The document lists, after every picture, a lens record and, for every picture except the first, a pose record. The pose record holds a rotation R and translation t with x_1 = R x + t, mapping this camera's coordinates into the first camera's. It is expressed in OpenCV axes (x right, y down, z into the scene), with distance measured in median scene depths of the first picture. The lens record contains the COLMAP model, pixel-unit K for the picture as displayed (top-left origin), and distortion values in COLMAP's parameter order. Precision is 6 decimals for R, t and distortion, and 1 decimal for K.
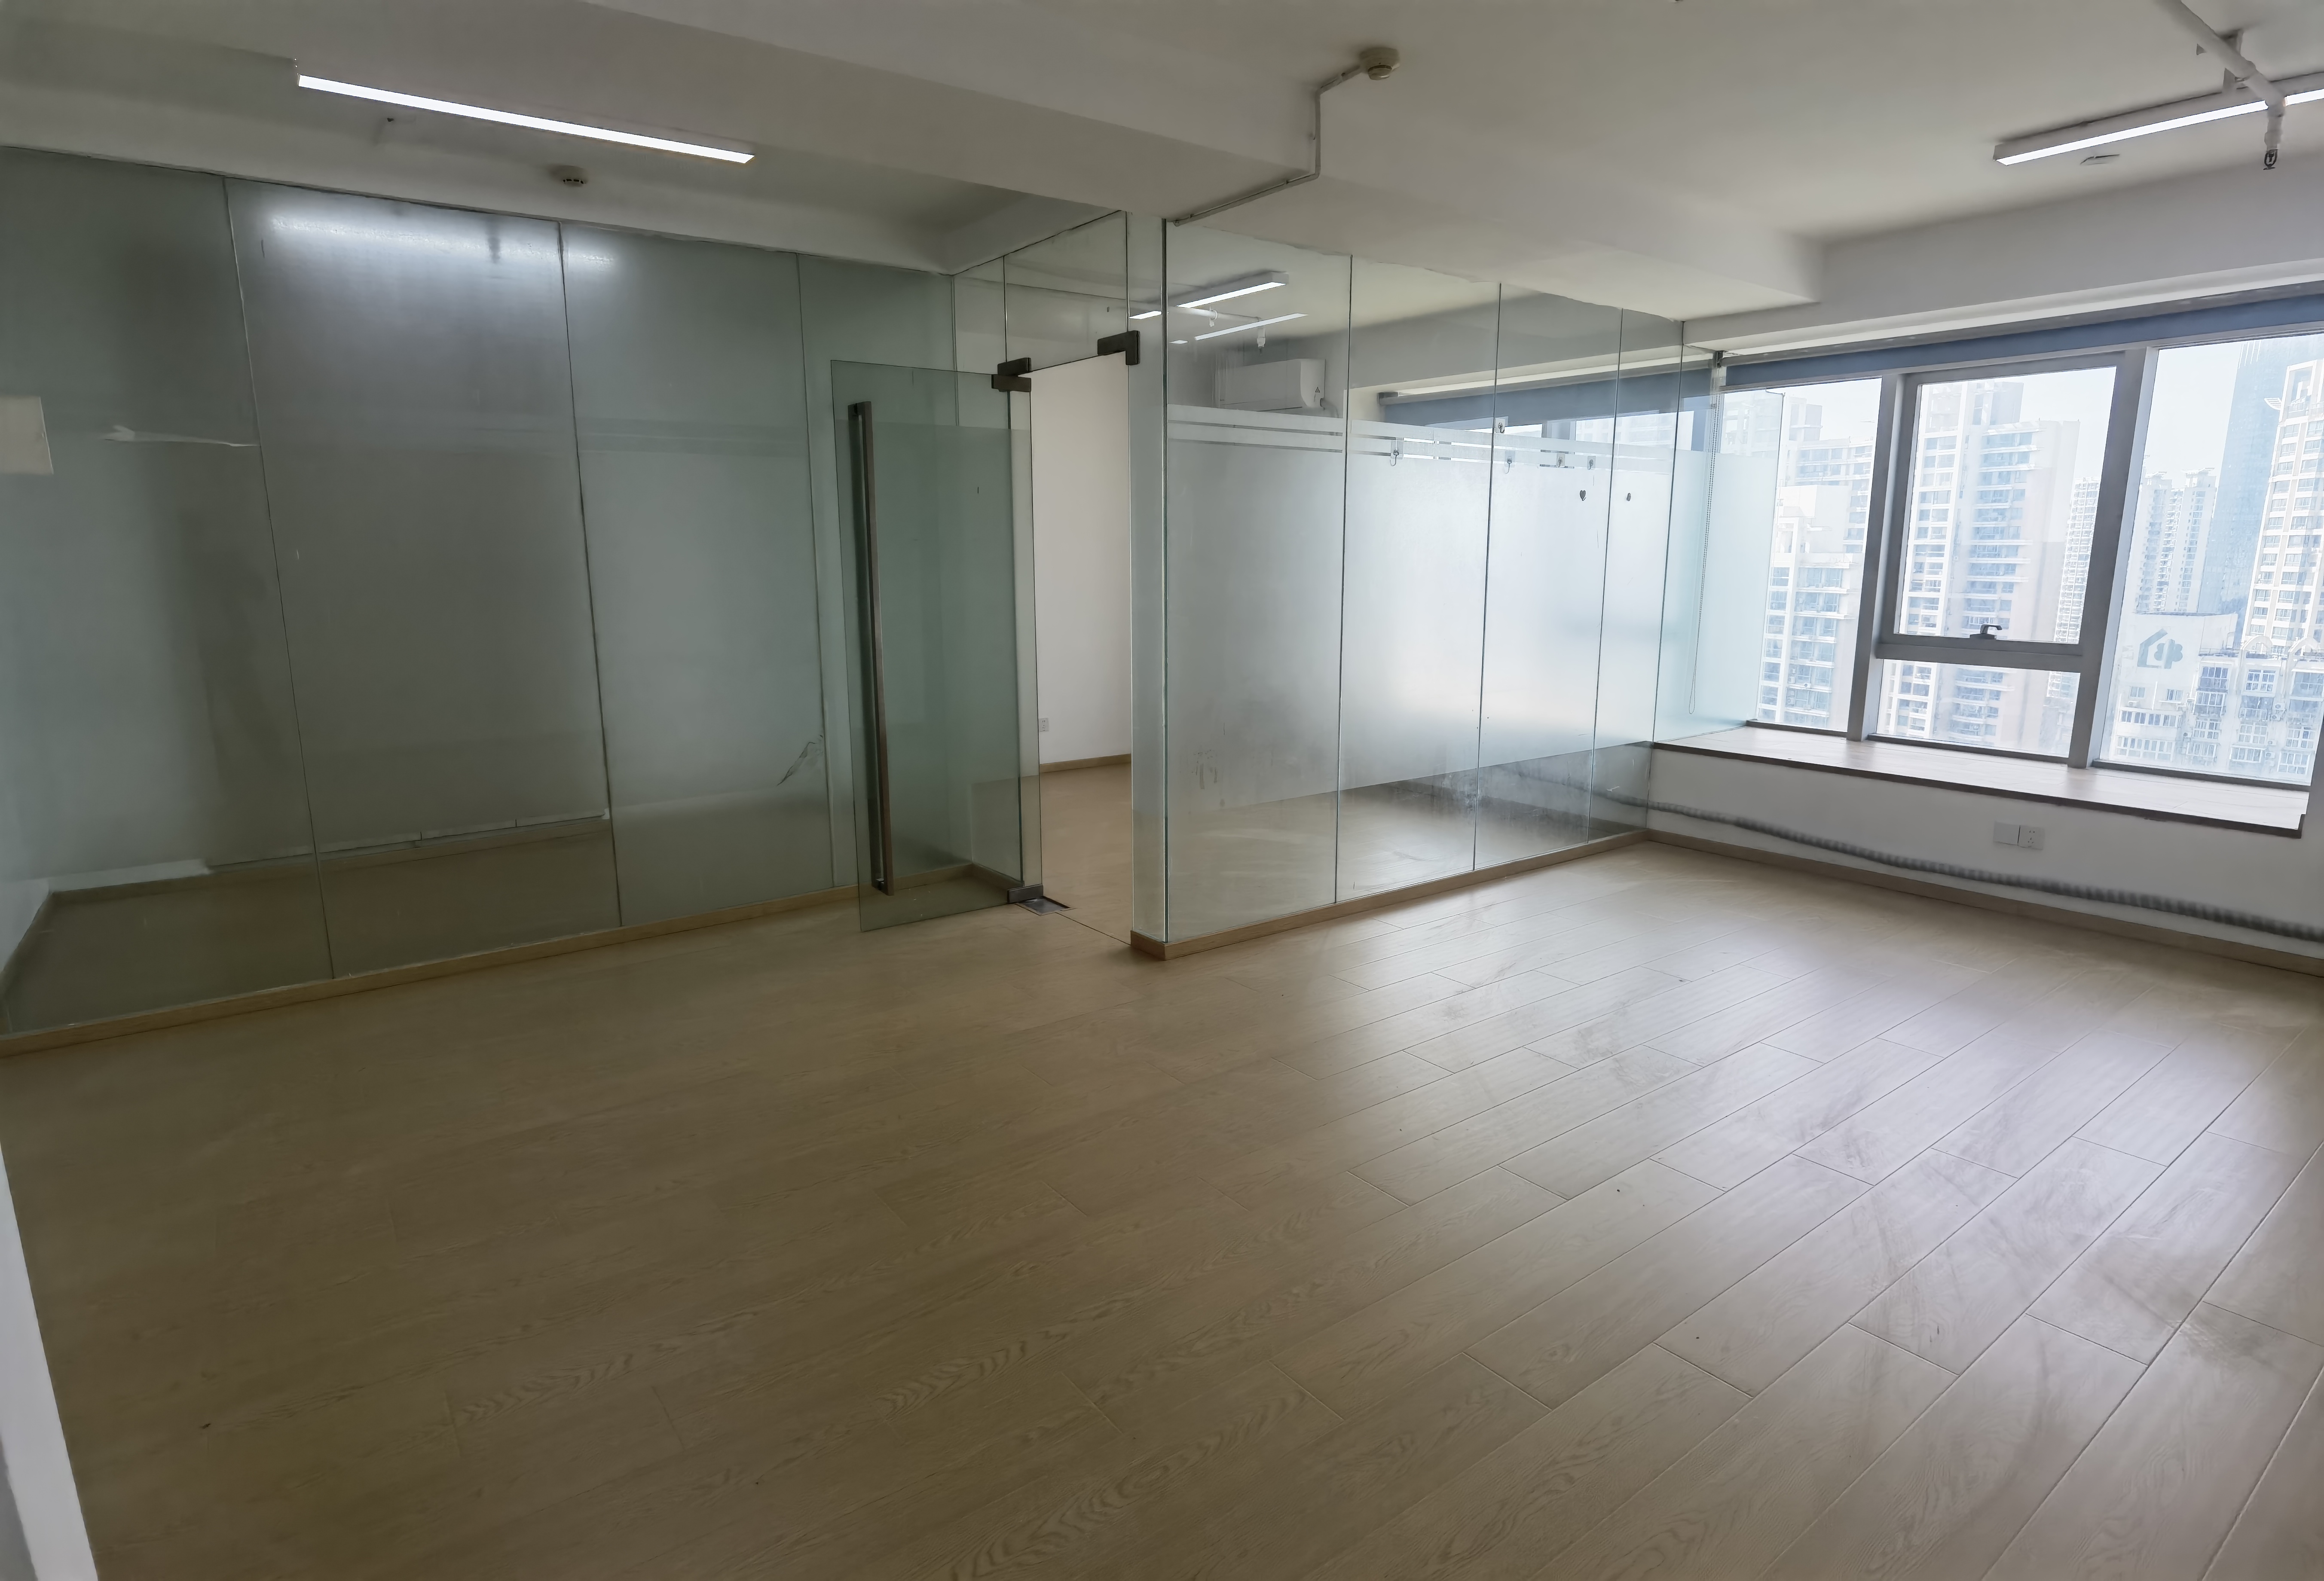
lens RADIAL K [[1209.5, 0, 1159.6], [0, 1209.5, 795.5], [0, 0, 1]] dist [-0.023999, 0.001442]
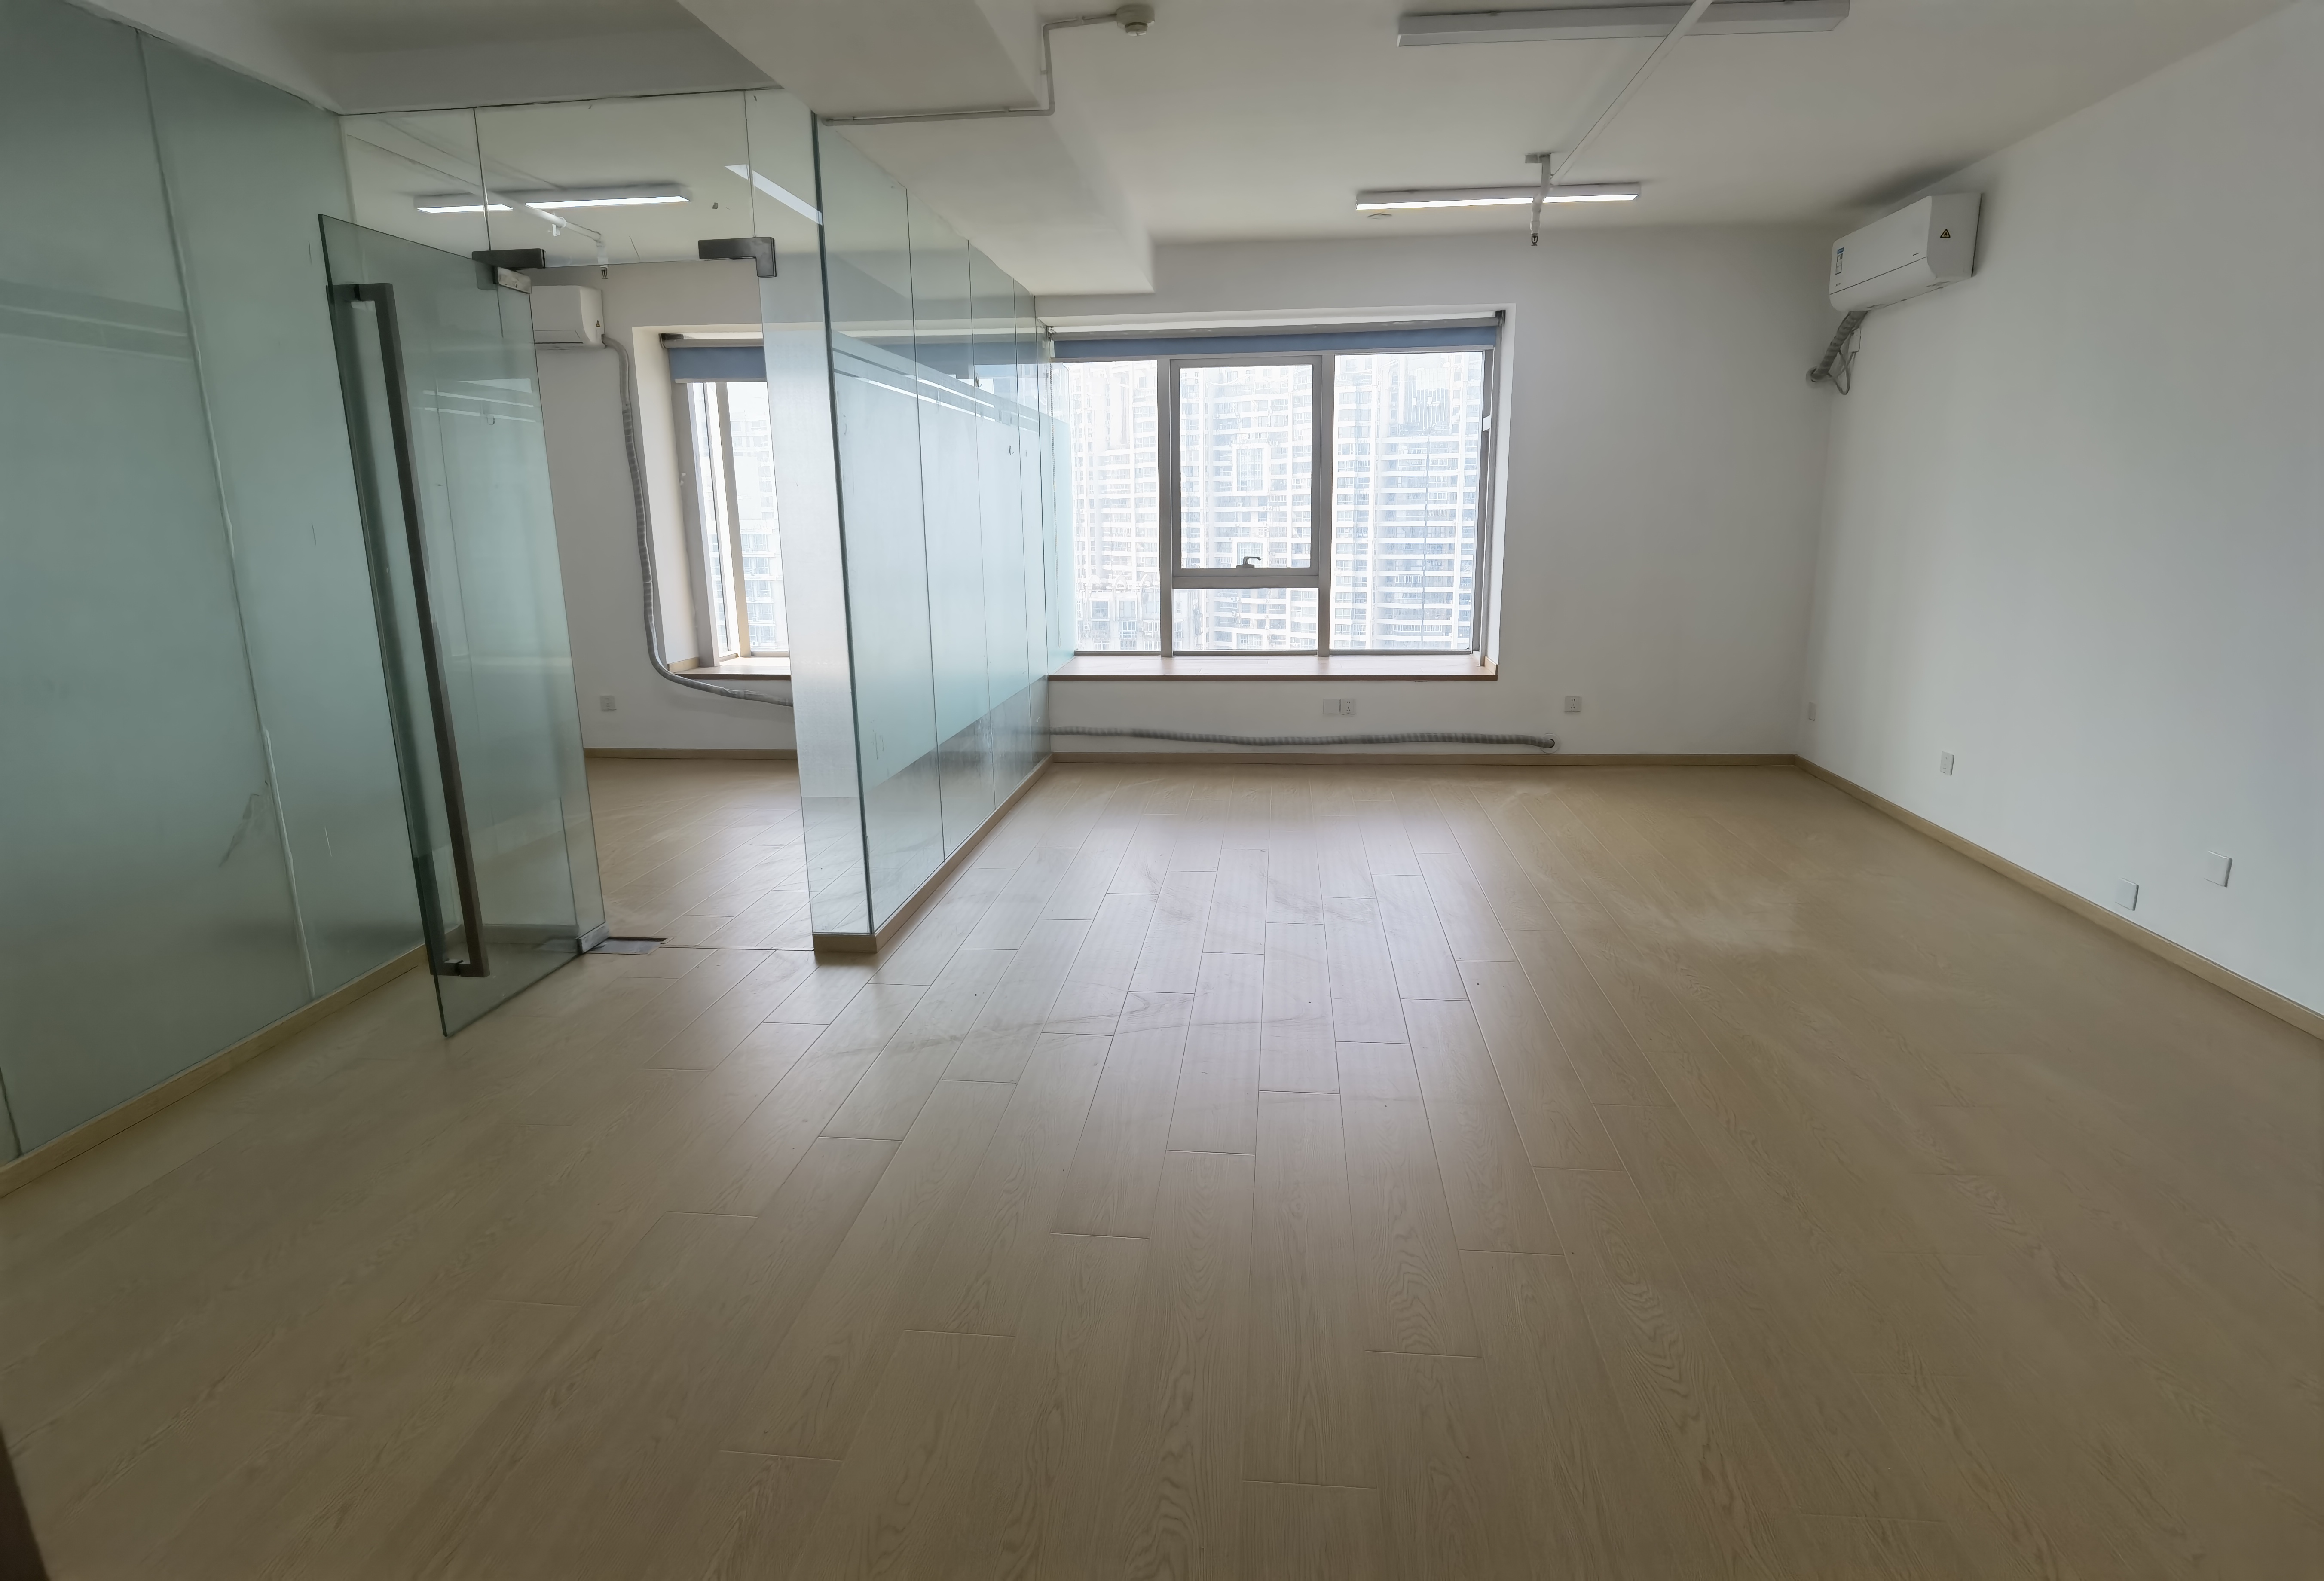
lens RADIAL K [[1209.5, 0, 1159.6], [0, 1209.5, 795.5], [0, 0, 1]] dist [-0.023999, 0.001442]
pose [[0.672709, -0.174733, 0.718979, -0.393098], [0.157293, 0.983277, 0.091795, -0.023774], [-0.722994, 0.051339, 0.688944, 0.177000]]
